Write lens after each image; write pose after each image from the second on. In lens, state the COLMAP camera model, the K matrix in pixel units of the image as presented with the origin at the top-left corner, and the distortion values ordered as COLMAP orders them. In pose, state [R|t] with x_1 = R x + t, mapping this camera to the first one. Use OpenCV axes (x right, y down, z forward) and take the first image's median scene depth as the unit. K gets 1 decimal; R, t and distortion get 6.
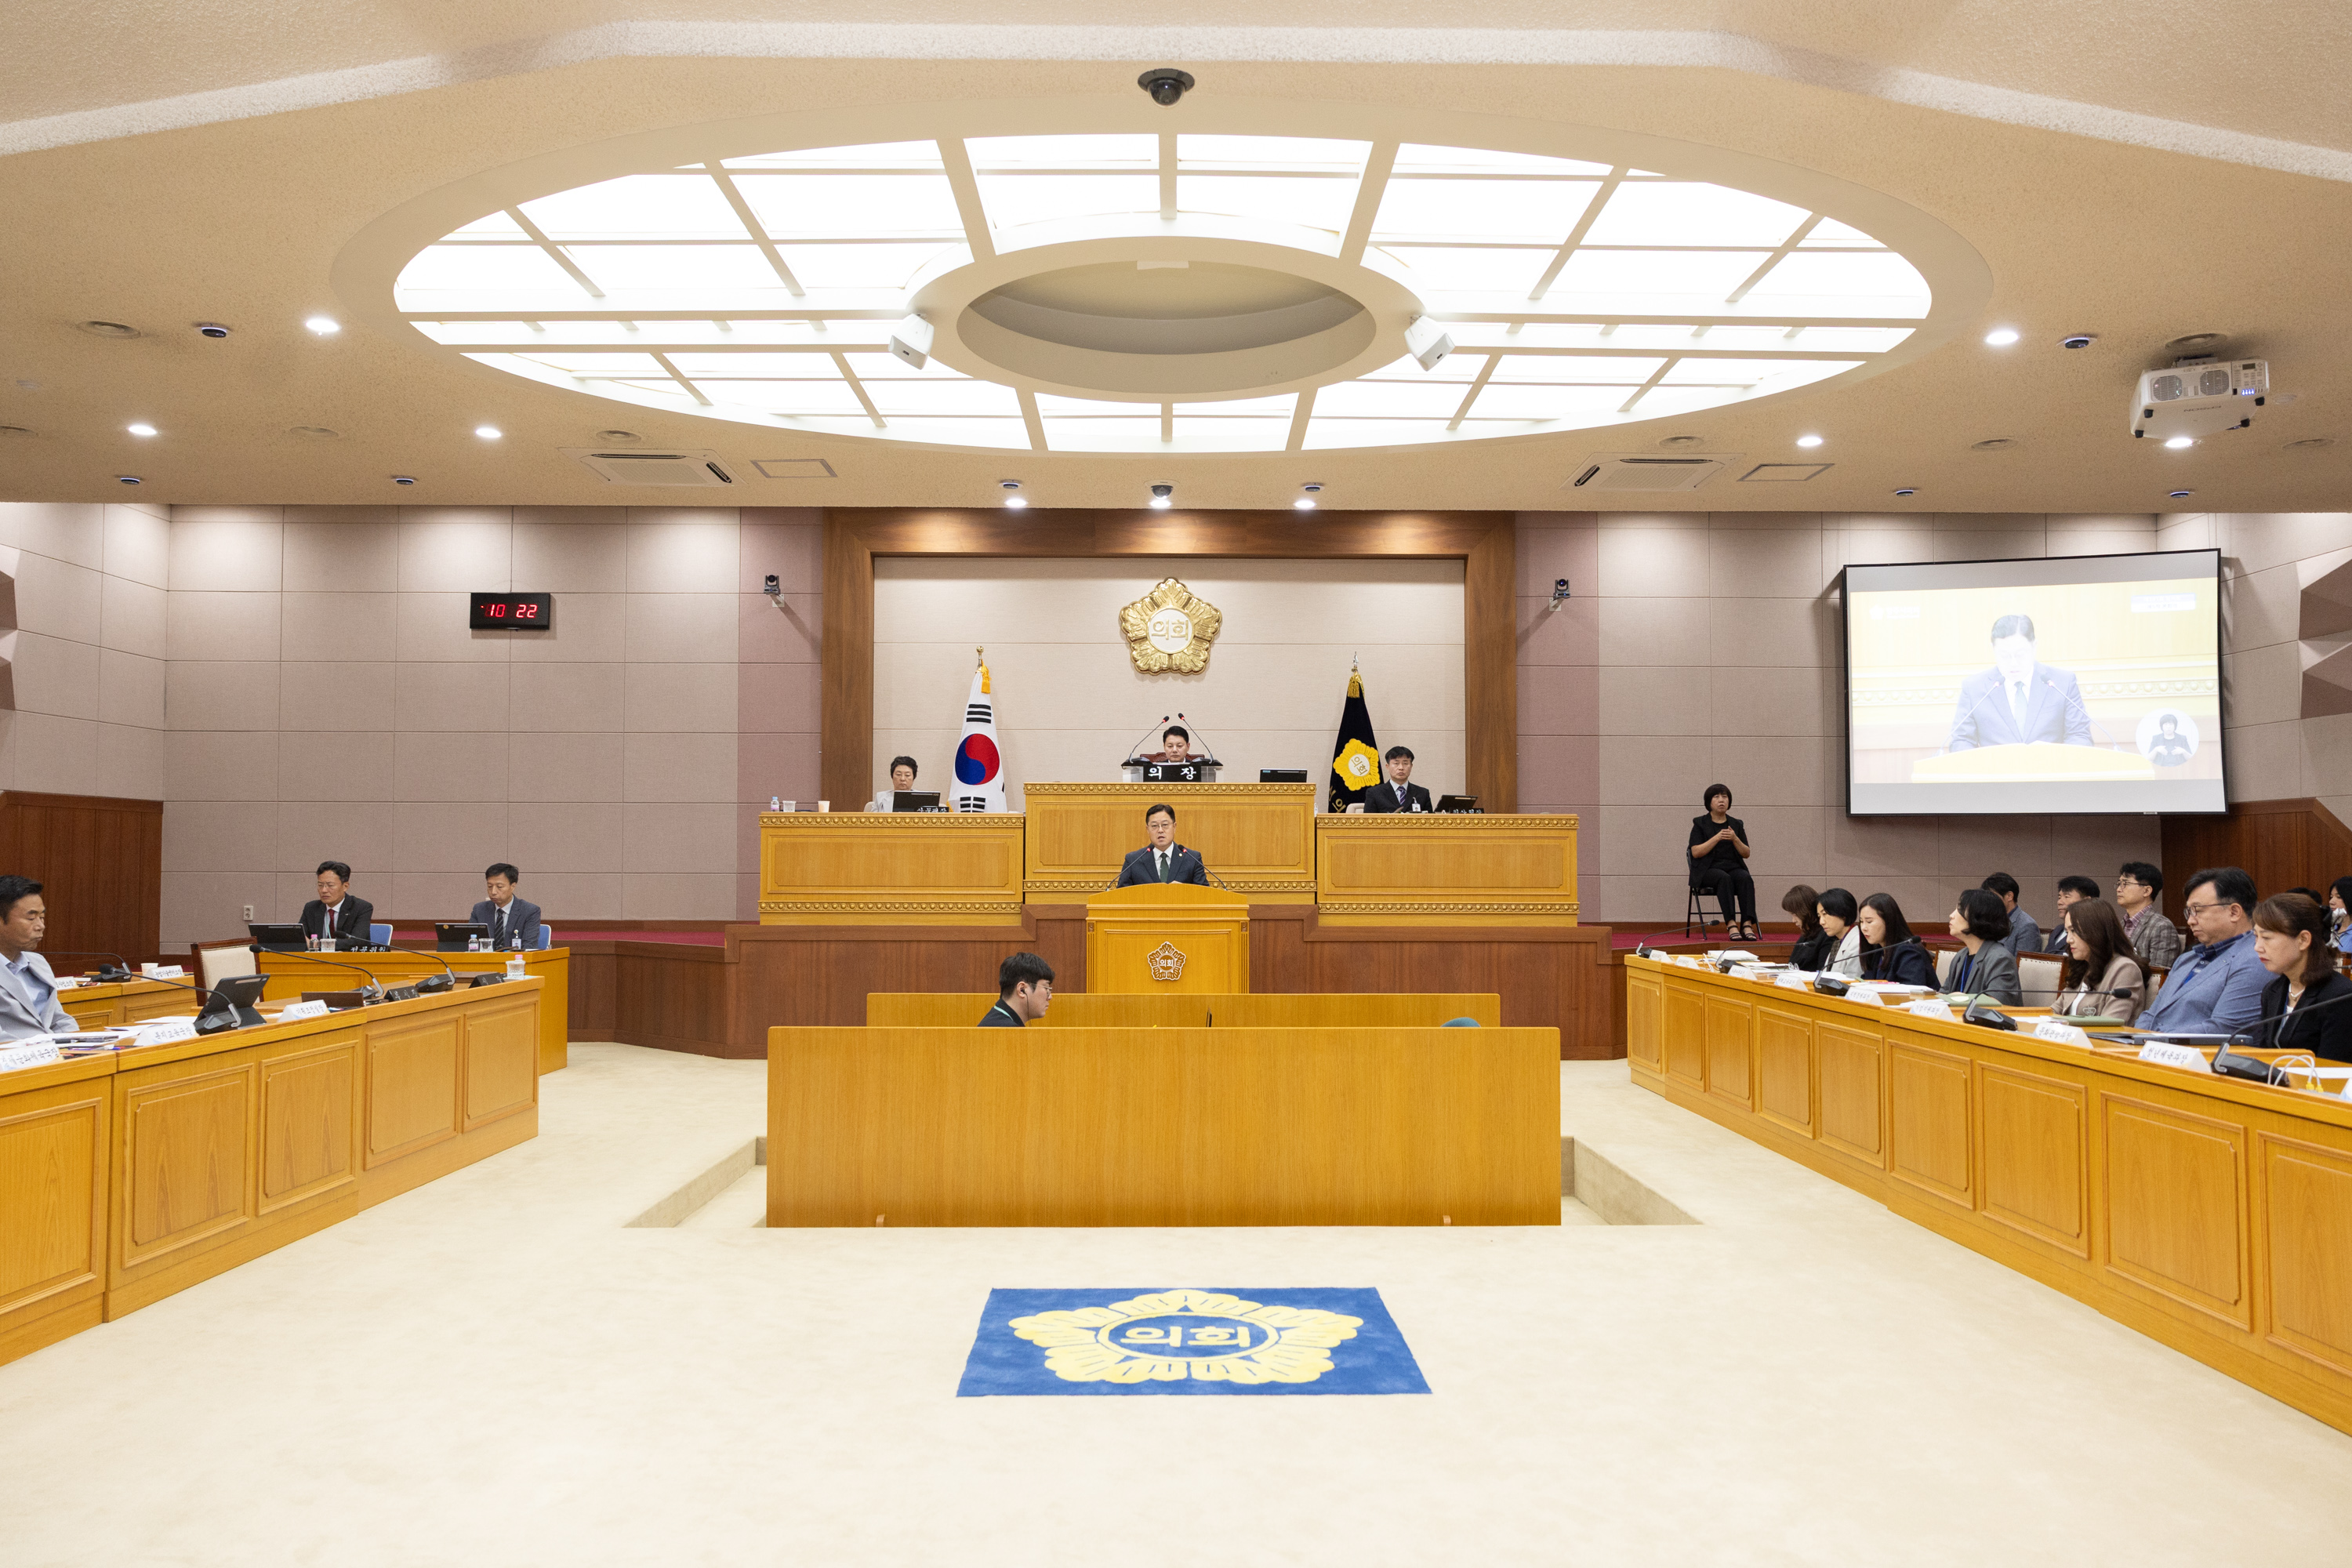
lens RADIAL K [[1709.6, 0, 1176.0], [0, 1709.6, 784.0], [0, 0, 1]] dist [0.035806, 0.006289]
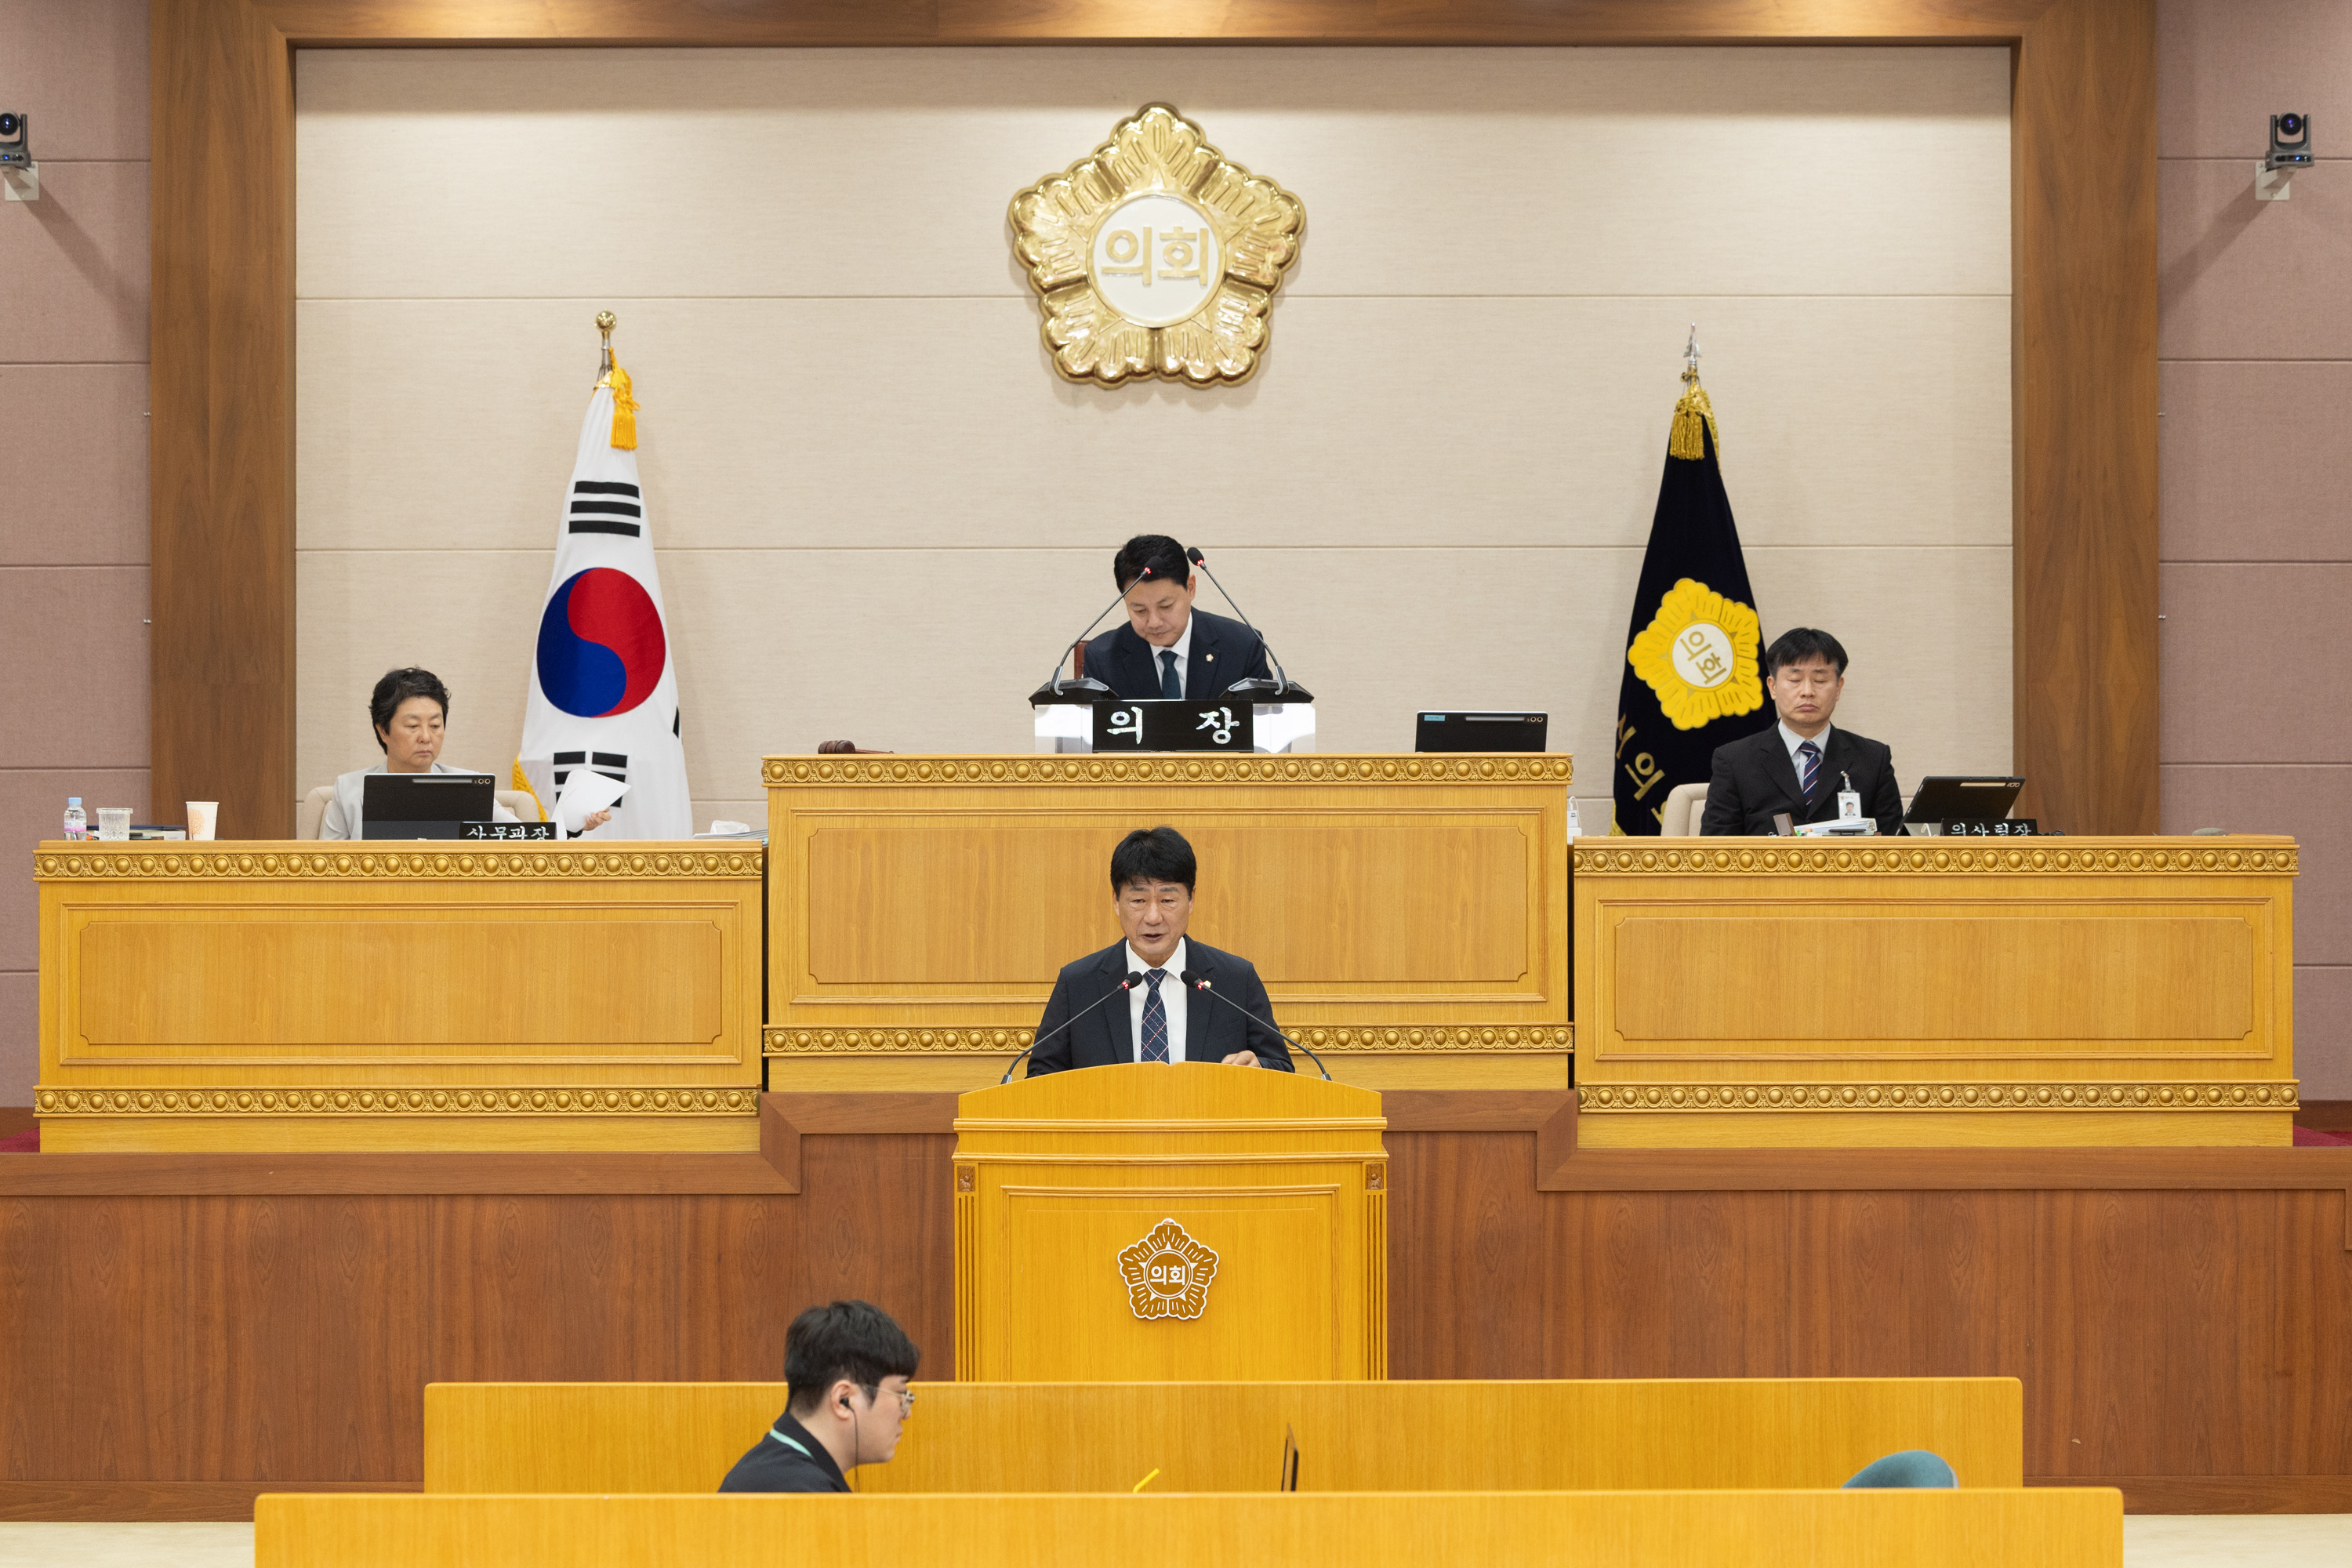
lens RADIAL K [[5930.1, 0, 1179.6], [0, 5930.1, 745.8], [0, 0, 1]] dist [0.067975, -0.778878]
pose [[0.999958, -0.003569, 0.008497, -0.011657], [0.003161, 0.998866, 0.047502, -0.061886], [-0.008657, -0.047474, 0.998835, -0.250810]]
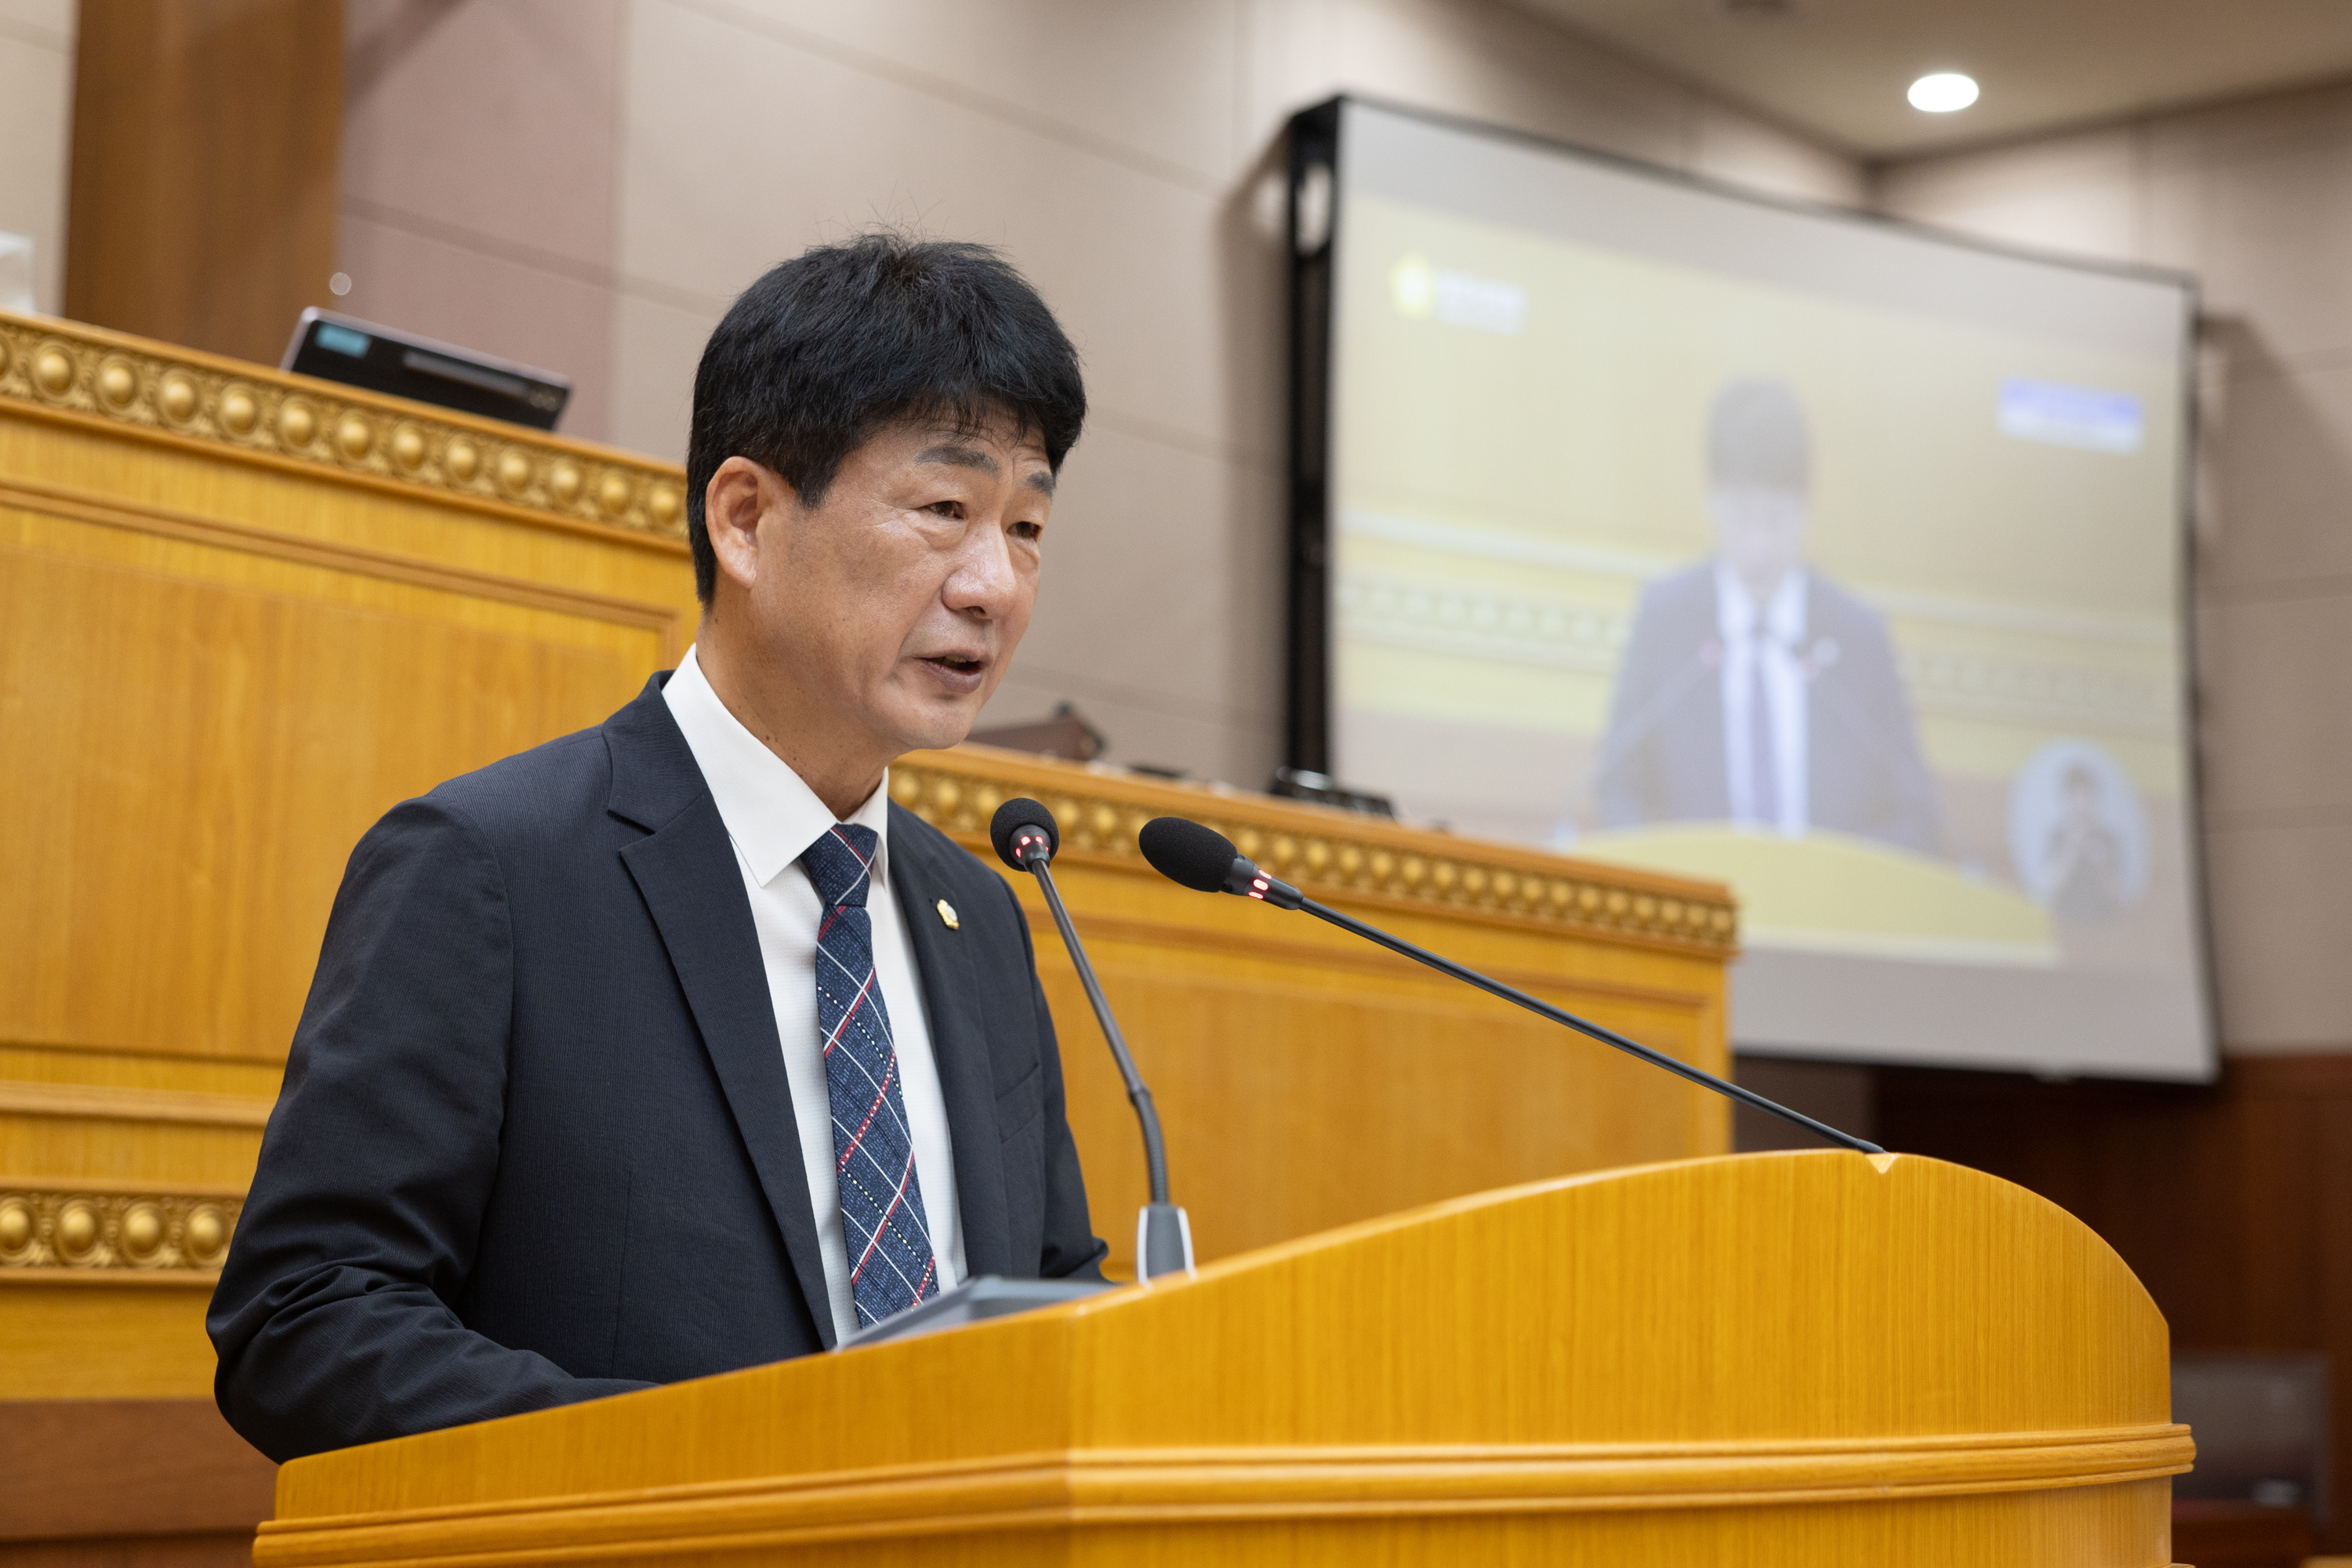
lens RADIAL K [[4147.5, 0, 1180.7], [0, 4147.5, 752.6], [0, 0, 1]] dist [0.014848, -0.139248]
pose [[0.622419, 0.112176, 0.774604, -0.146360], [-0.055558, 0.993512, -0.099234, 0.051198], [-0.780710, 0.018730, 0.624613, 0.770657]]
